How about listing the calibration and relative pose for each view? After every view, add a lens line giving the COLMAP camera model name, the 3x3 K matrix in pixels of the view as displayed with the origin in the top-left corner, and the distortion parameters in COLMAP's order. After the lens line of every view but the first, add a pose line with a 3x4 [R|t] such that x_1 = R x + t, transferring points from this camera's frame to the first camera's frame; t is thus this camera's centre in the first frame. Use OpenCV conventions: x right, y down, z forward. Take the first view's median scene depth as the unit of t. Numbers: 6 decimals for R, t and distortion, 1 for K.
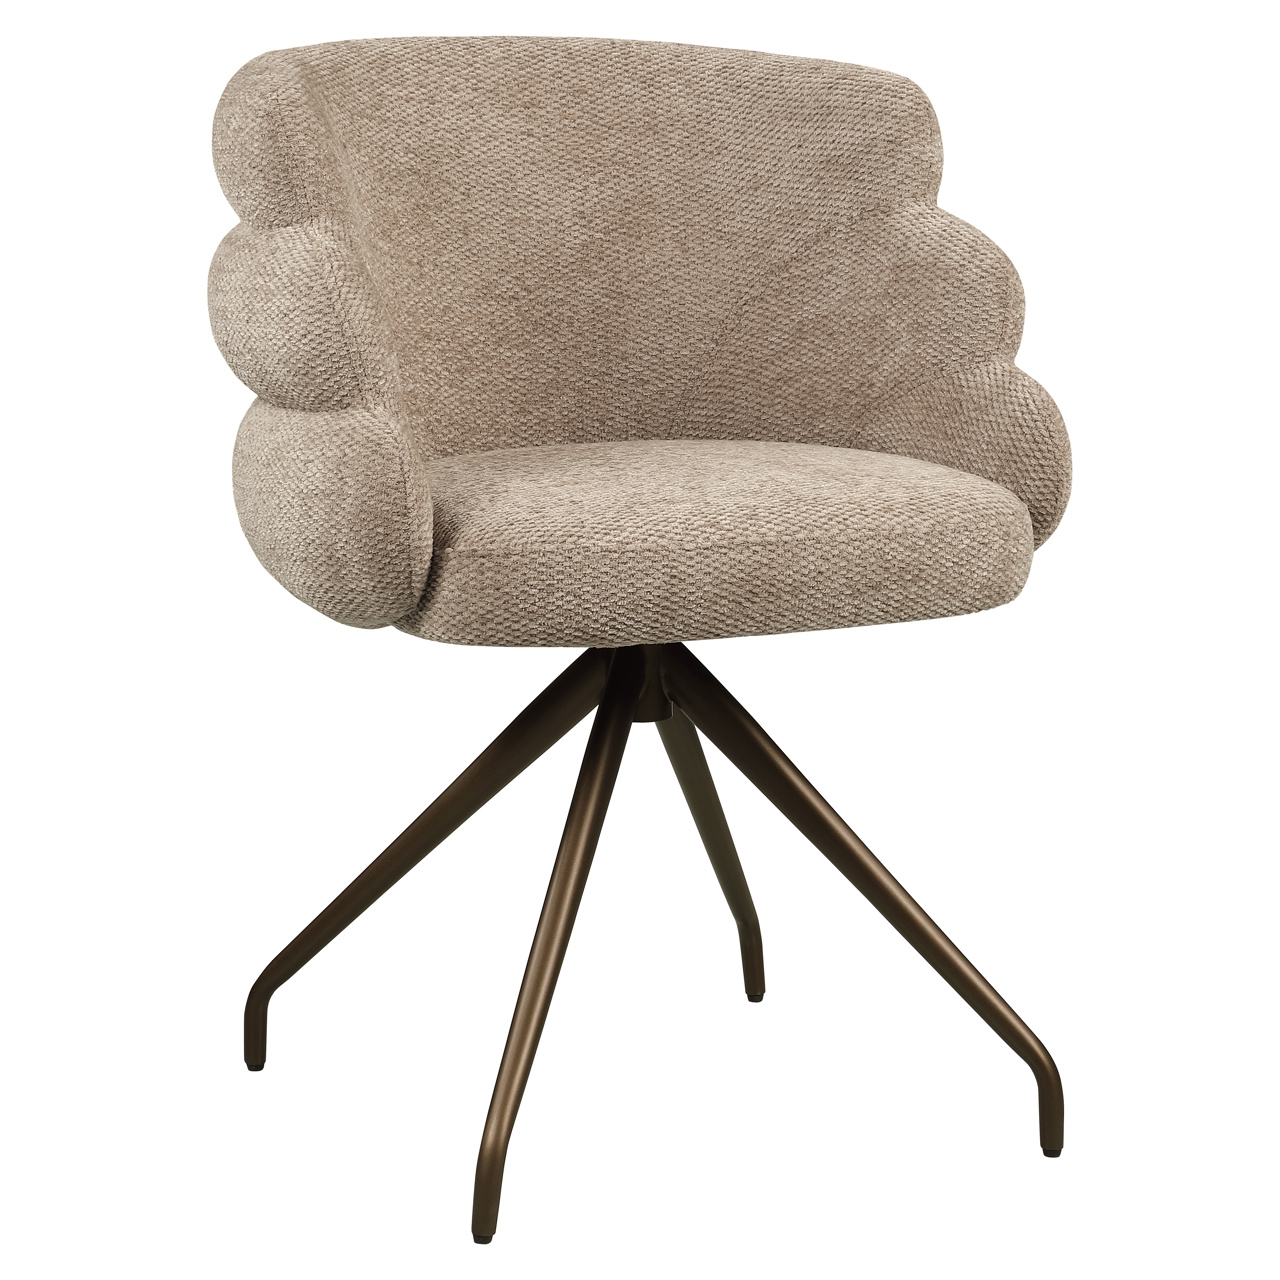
lens RADIAL K [[3486.2, 0, 635.6], [0, 3486.2, 633.4], [0, 0, 1]] dist [0.149105, 0.000000]
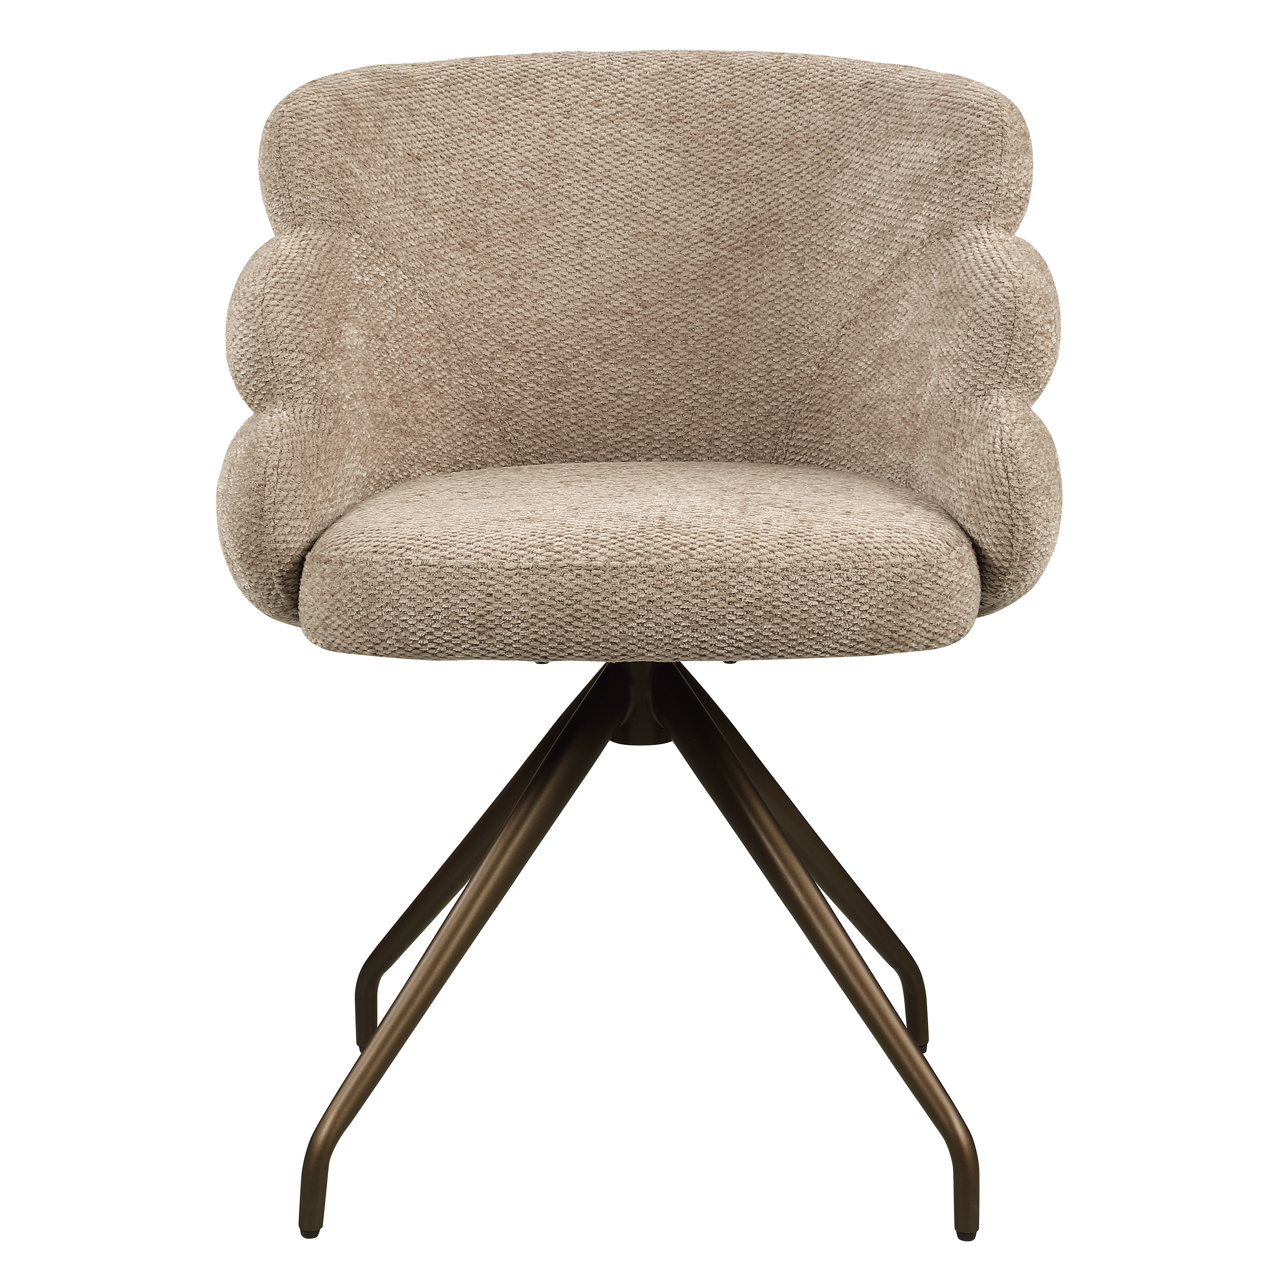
lens RADIAL K [[3486.2, 0, 638.4], [0, 3486.2, 639.6], [0, 0, 1]] dist [0.149105, 0.000000]
pose [[0.906254, 0.072115, -0.416536, 0.398001], [-0.072943, 0.997239, 0.013951, -0.017594], [0.416392, 0.017740, 0.909012, 0.099101]]
